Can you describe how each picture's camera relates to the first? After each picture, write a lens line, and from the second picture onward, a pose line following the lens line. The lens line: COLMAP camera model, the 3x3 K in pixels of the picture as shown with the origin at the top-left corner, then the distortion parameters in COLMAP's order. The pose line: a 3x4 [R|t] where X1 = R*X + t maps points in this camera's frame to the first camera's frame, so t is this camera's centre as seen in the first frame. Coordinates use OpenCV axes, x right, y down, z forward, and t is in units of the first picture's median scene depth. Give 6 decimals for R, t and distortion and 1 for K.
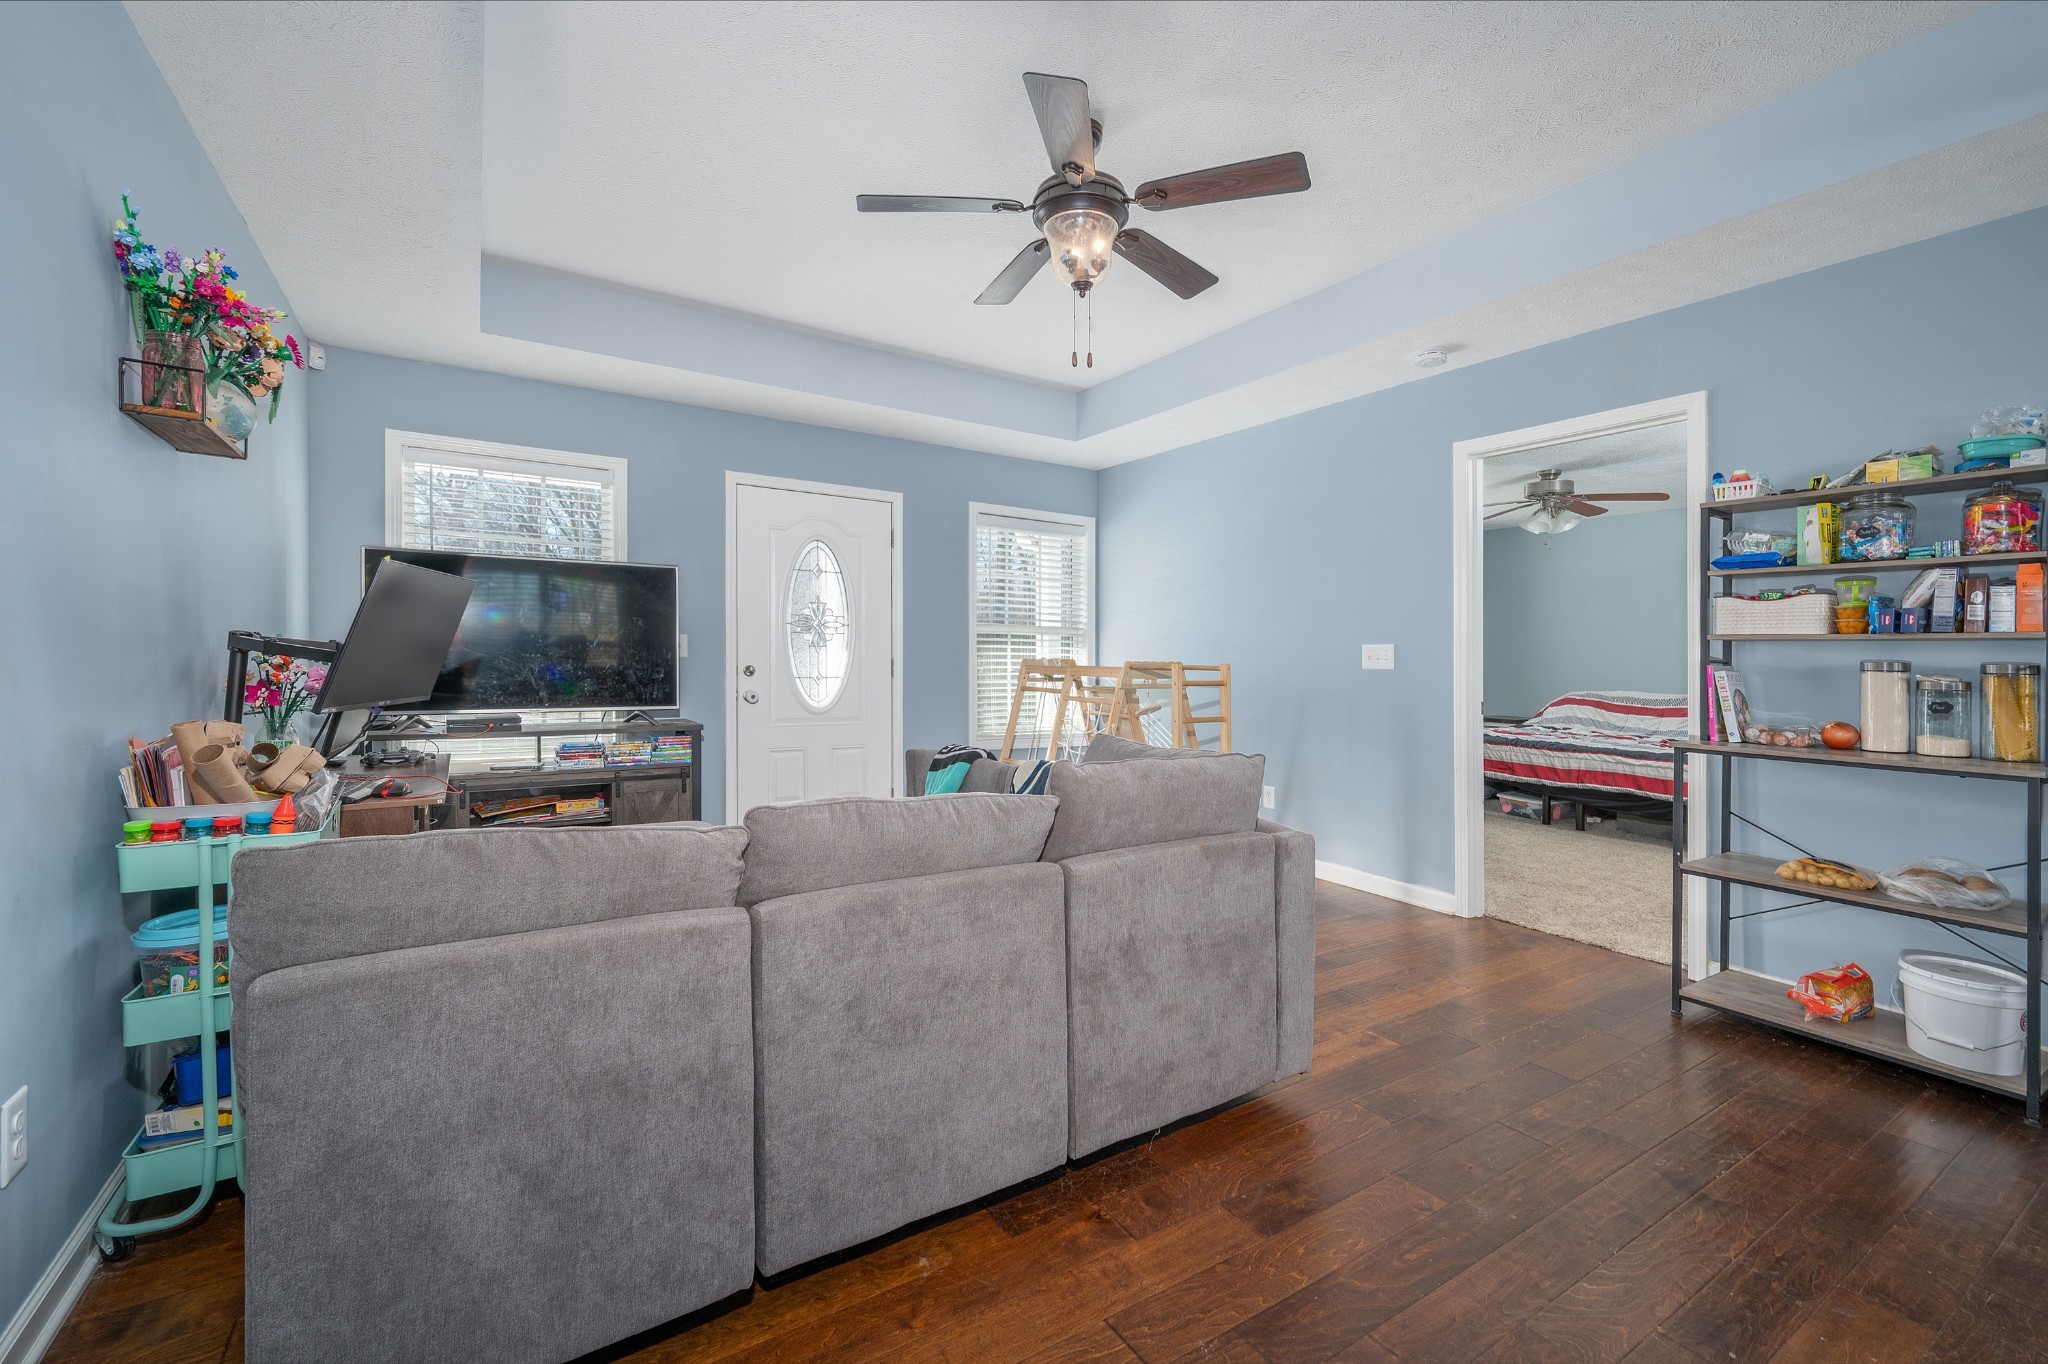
lens RADIAL K [[872.1, 0, 1046.2], [0, 872.1, 650.4], [0, 0, 1]] dist [-0.000929, -0.000111]
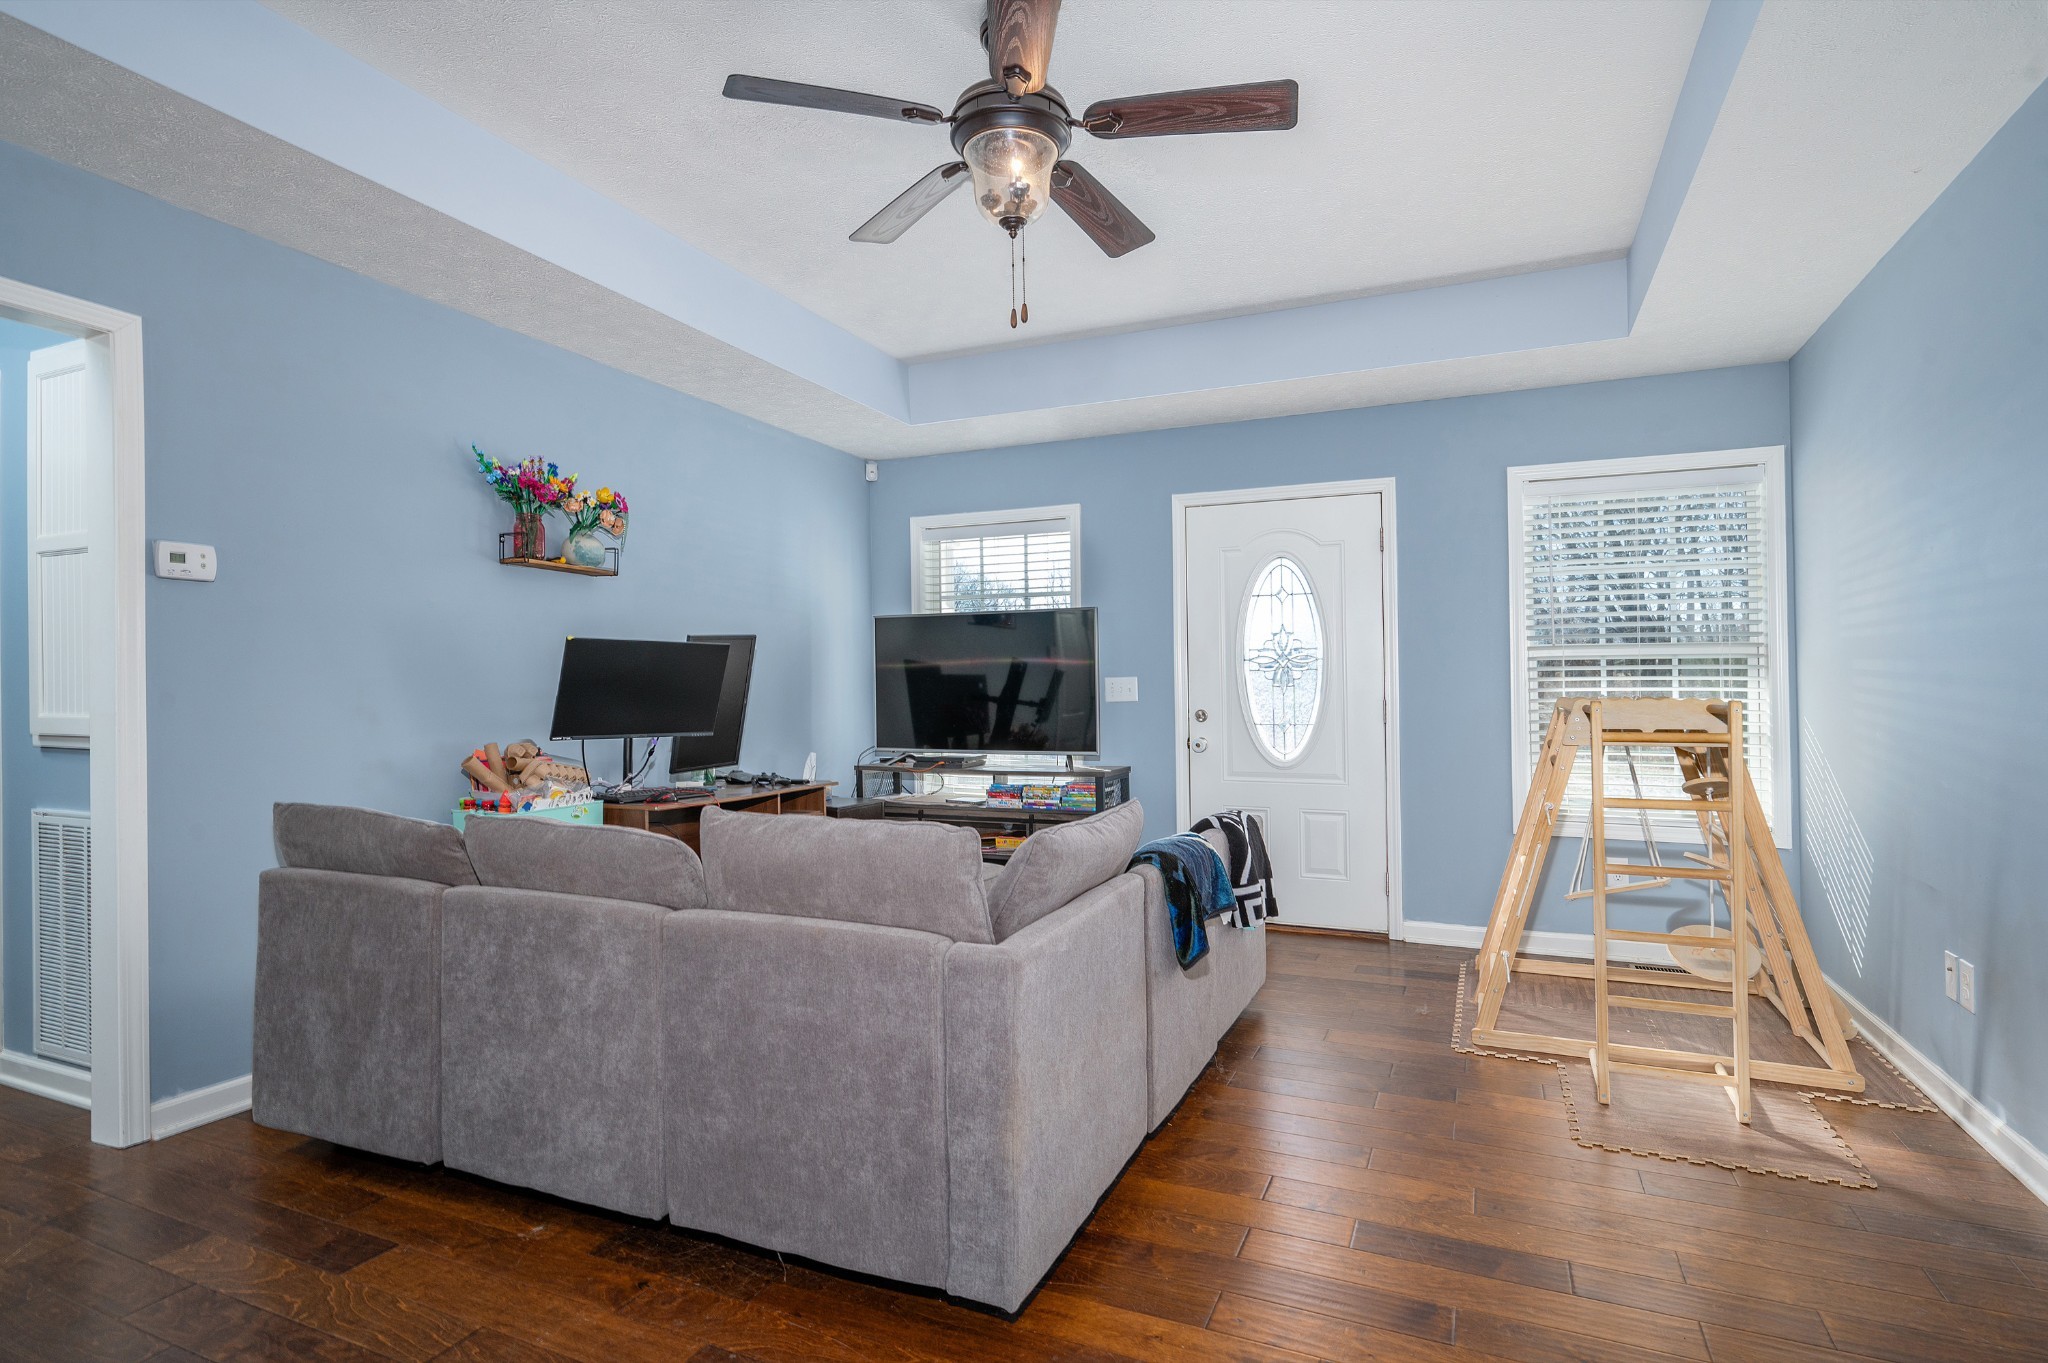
lens RADIAL K [[1055.4, 0, 1014.6], [0, 1055.4, 692.9], [0, 0, 1]] dist [-0.002278, -0.000082]
pose [[0.539525, -0.019892, -0.841735, 0.568696], [0.017439, 0.999770, -0.012449, 0.012763], [0.841789, -0.007962, 0.539748, 0.328131]]
